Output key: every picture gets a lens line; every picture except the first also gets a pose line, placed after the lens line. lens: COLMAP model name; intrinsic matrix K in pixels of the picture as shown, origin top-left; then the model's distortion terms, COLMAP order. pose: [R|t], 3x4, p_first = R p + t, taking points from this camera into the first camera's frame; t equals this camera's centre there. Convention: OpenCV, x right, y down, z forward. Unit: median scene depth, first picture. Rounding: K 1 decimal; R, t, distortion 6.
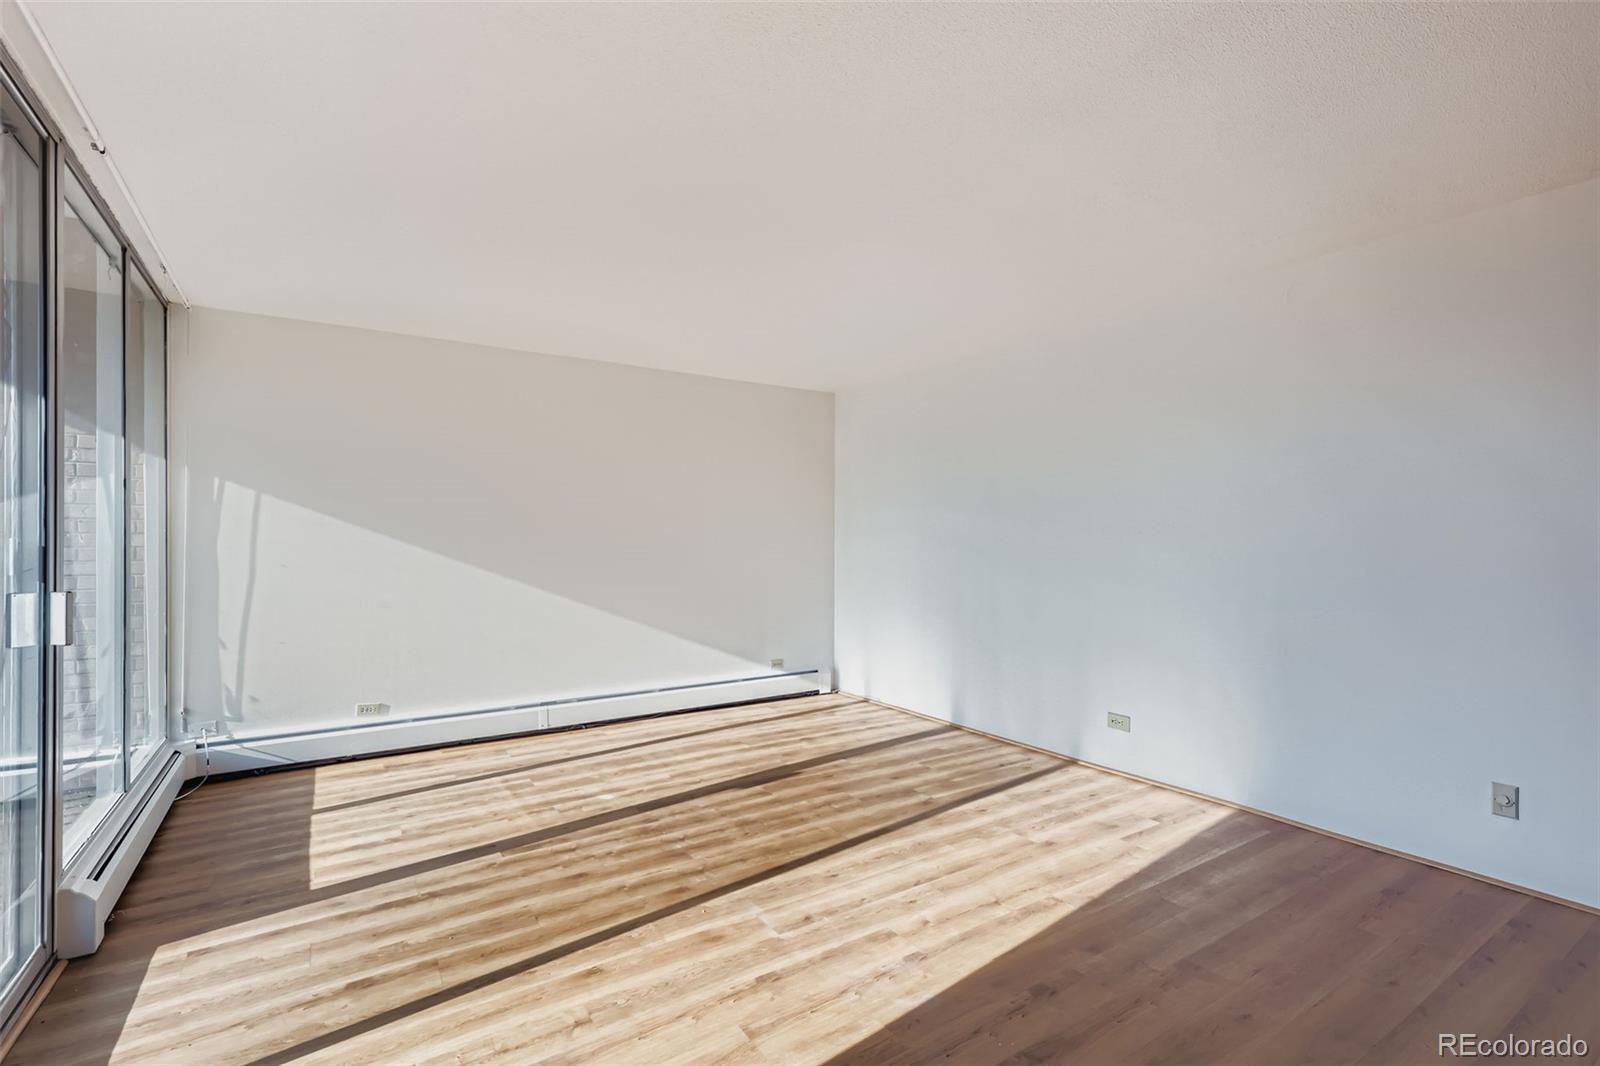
lens RADIAL K [[733.8, 0, 801.7], [0, 733.8, 541.6], [0, 0, 1]] dist [0.011618, -0.001637]
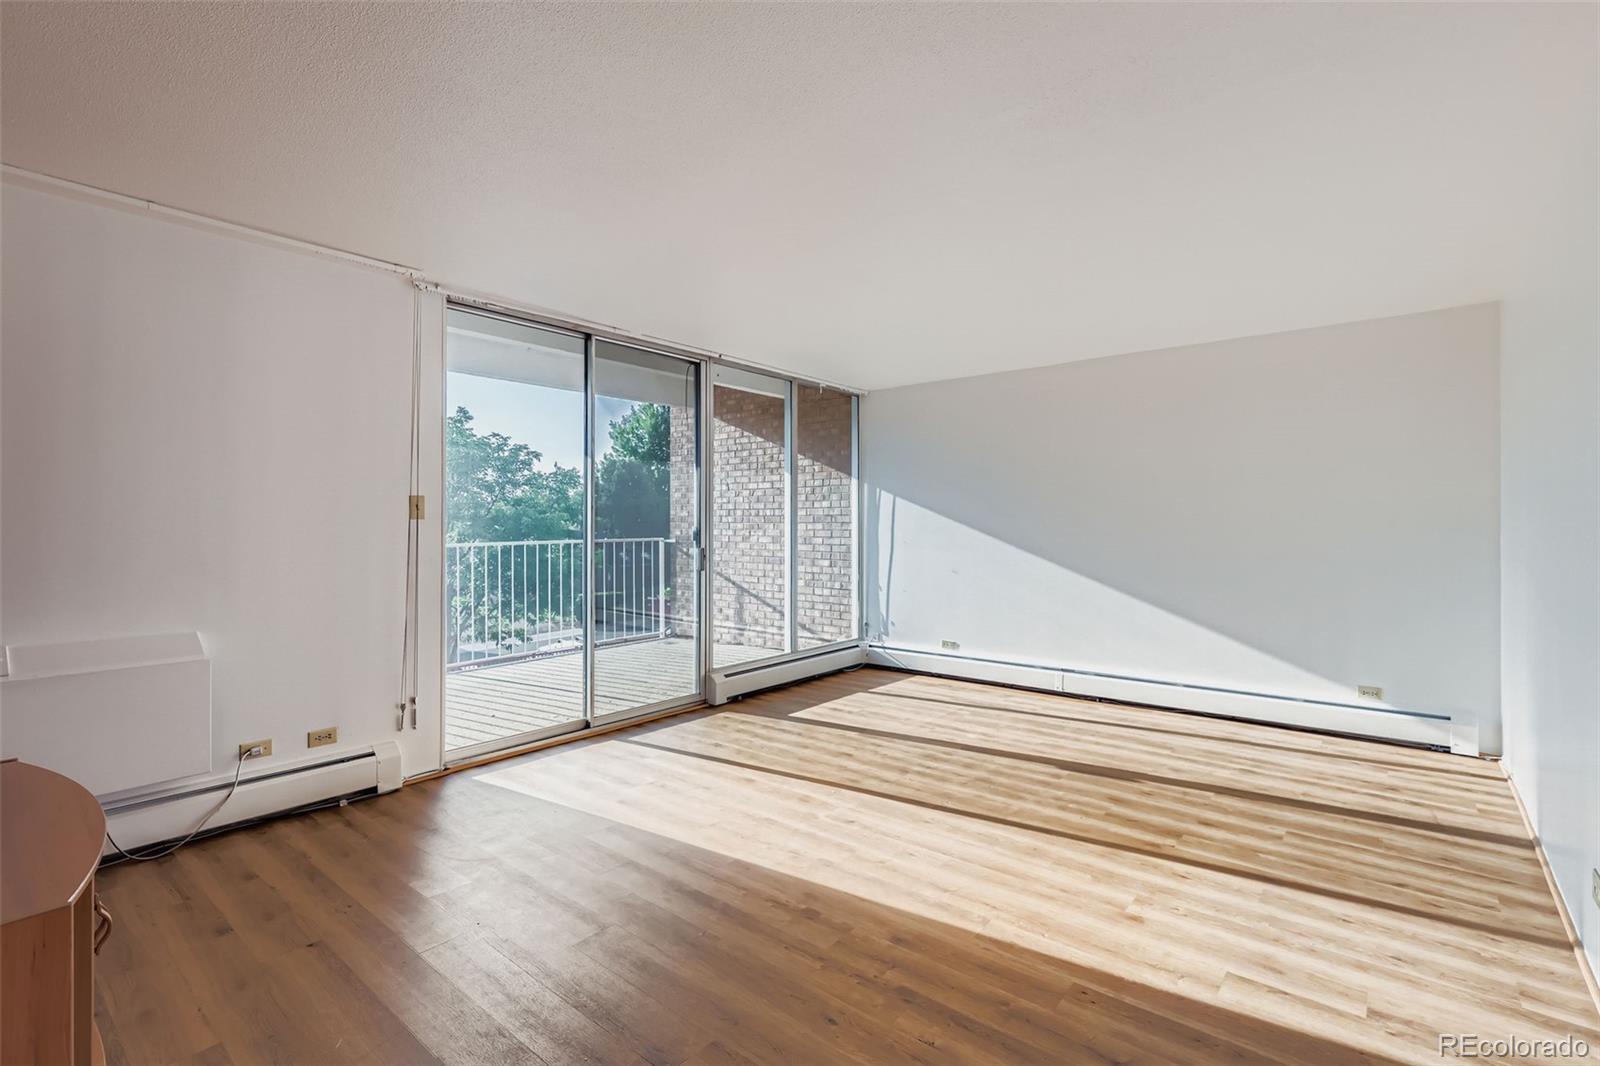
lens RADIAL K [[733.8, 0, 801.4], [0, 733.8, 529.4], [0, 0, 1]] dist [0.011618, -0.001637]
pose [[0.294068, 0.004794, -0.955773, 0.818238], [-0.002273, 0.999988, 0.004317, -0.000357], [0.955782, 0.000903, 0.294075, 0.369508]]
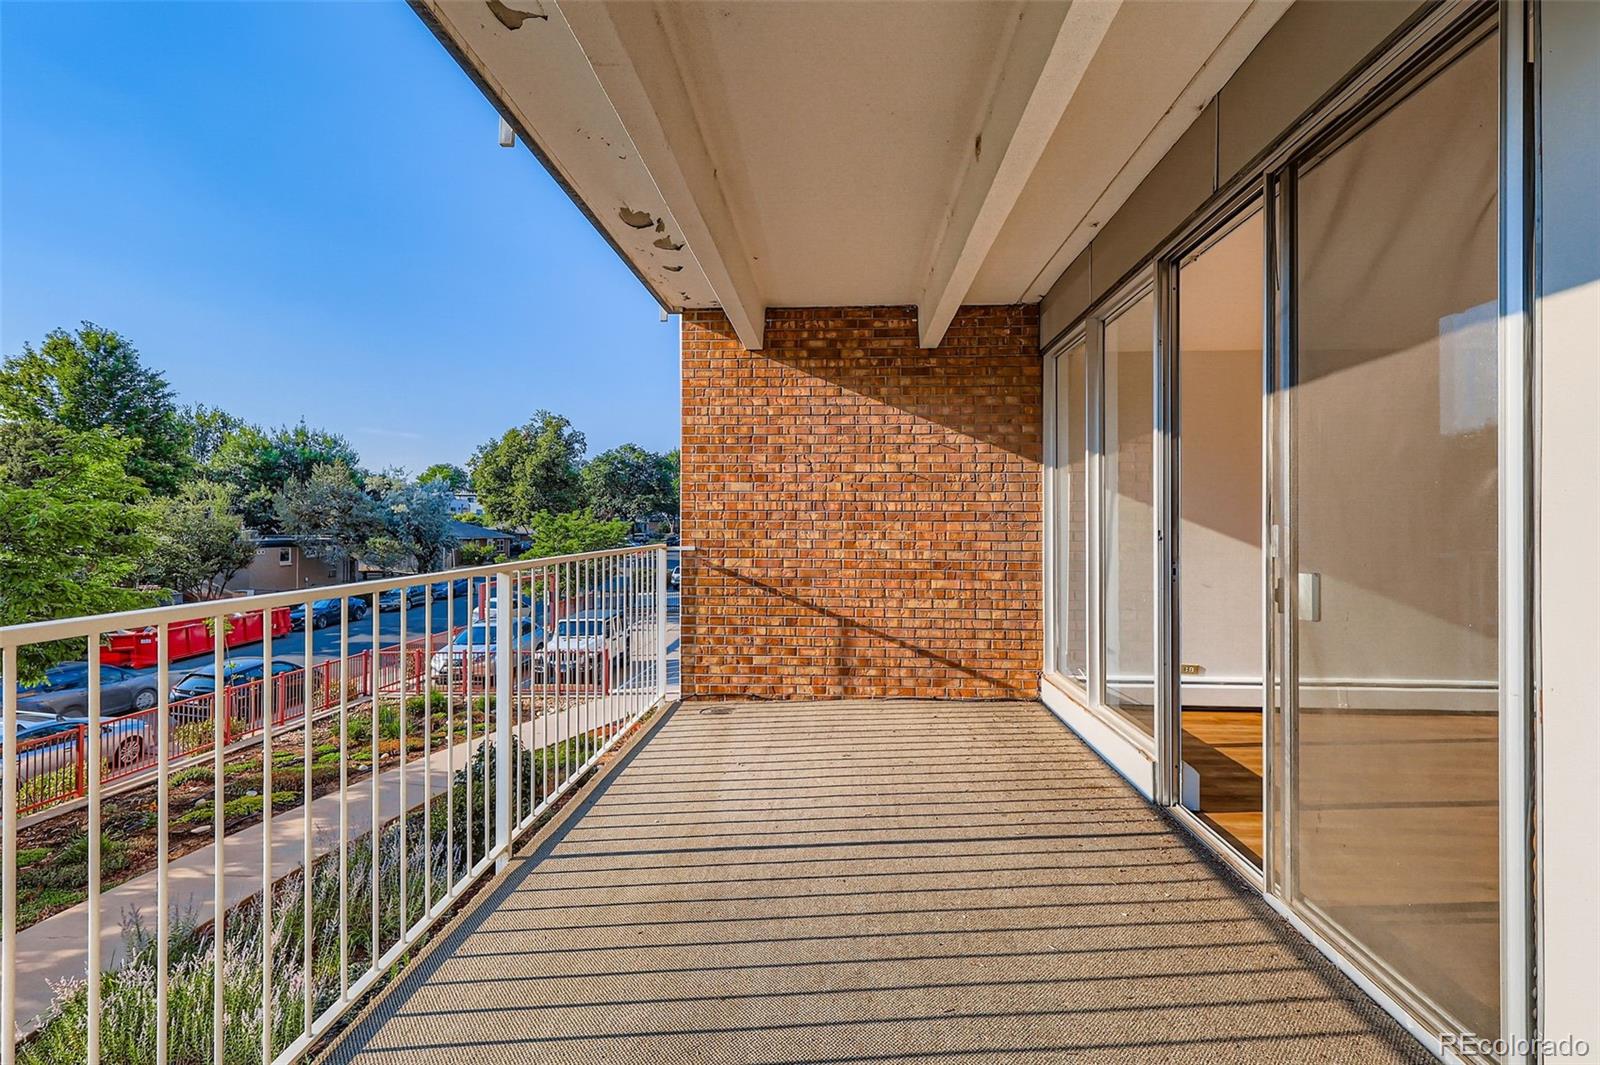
lens RADIAL K [[733.8, 0, 804.0], [0, 733.8, 528.8], [0, 0, 1]] dist [0.011618, -0.001637]
pose [[0.804593, 0.001324, -0.593825, -0.441055], [-0.005126, 0.999976, -0.004715, 0.012844], [0.593804, 0.006838, 0.804581, -0.375180]]
